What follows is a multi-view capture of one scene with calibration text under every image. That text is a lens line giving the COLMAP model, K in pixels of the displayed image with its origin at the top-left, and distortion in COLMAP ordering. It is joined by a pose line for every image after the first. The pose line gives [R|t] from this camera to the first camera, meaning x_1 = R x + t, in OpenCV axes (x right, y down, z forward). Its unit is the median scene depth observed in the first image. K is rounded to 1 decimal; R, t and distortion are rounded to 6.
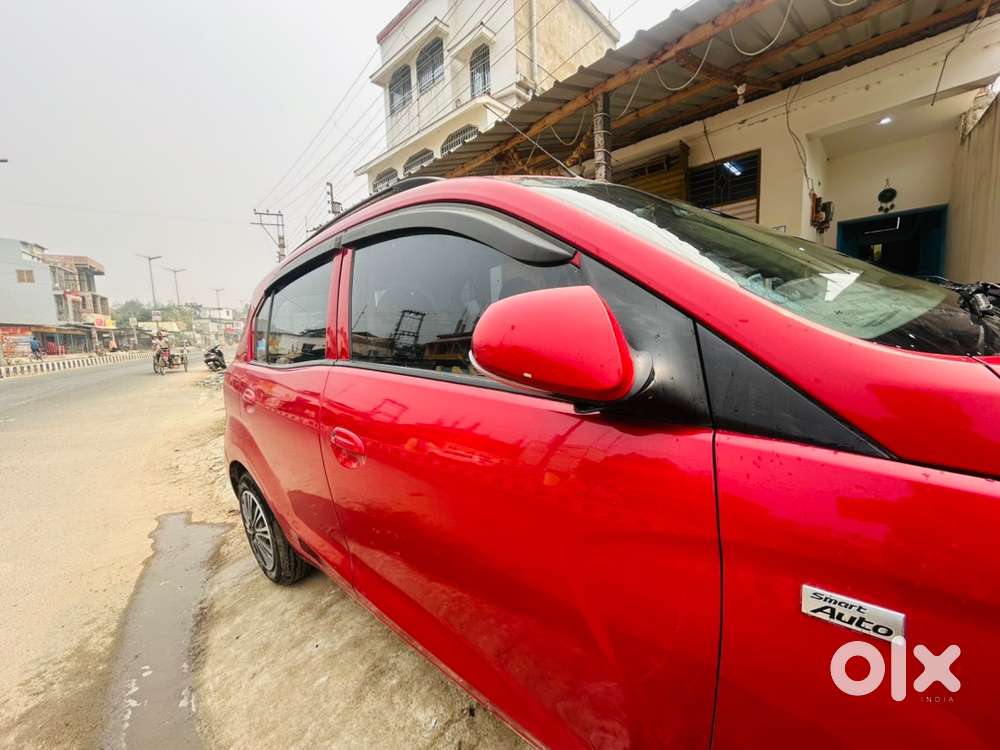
lens RADIAL K [[409.0, 0, 499.0], [0, 409.0, 374.8], [0, 0, 1]] dist [0.001833, -0.000718]
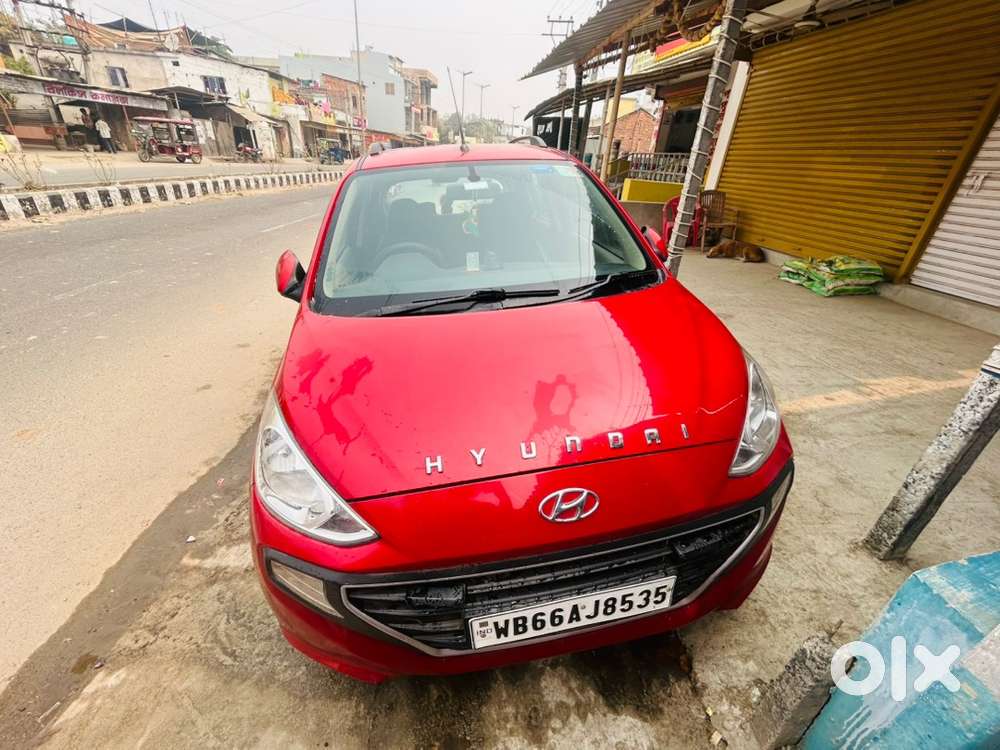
lens RADIAL K [[409.0, 0, 499.3], [0, 409.0, 377.0], [0, 0, 1]] dist [0.001833, -0.000718]
pose [[0.797418, 0.365145, -0.480410, 0.300760], [-0.164142, 0.897372, 0.409610, -0.083192], [0.580673, -0.247775, 0.775517, -0.060853]]
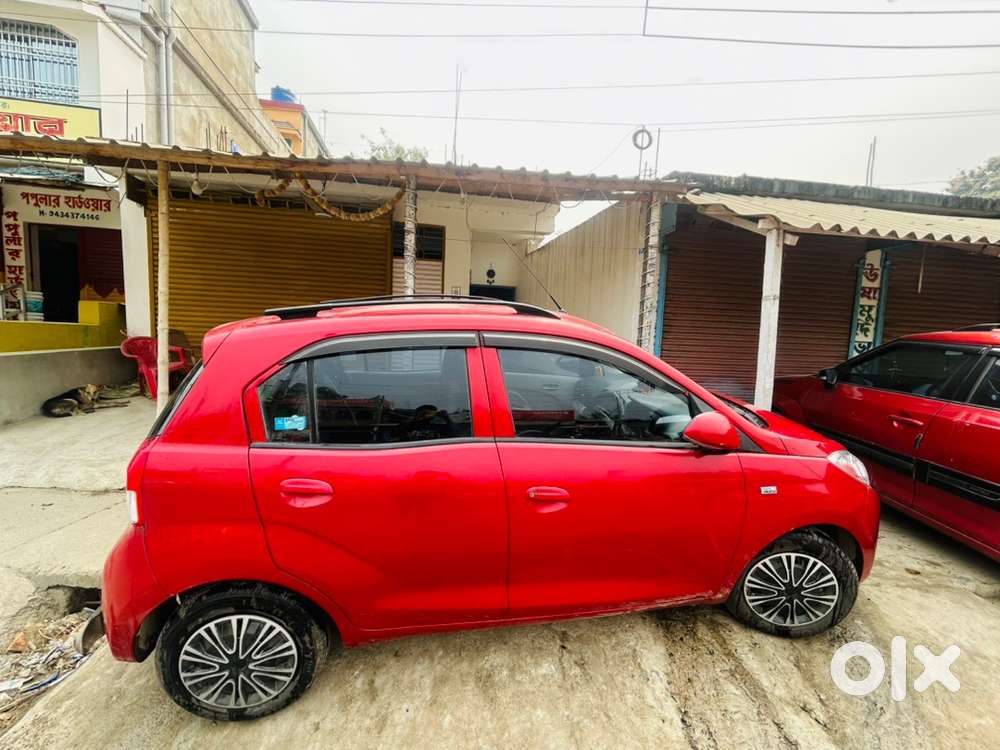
lens RADIAL K [[409.0, 0, 502.0], [0, 409.0, 373.6], [0, 0, 1]] dist [0.001833, -0.000718]
pose [[0.591814, -0.008396, 0.806031, -0.309012], [0.019523, 0.999802, -0.003920, -0.050183], [-0.805838, 0.018056, 0.591860, 0.047861]]
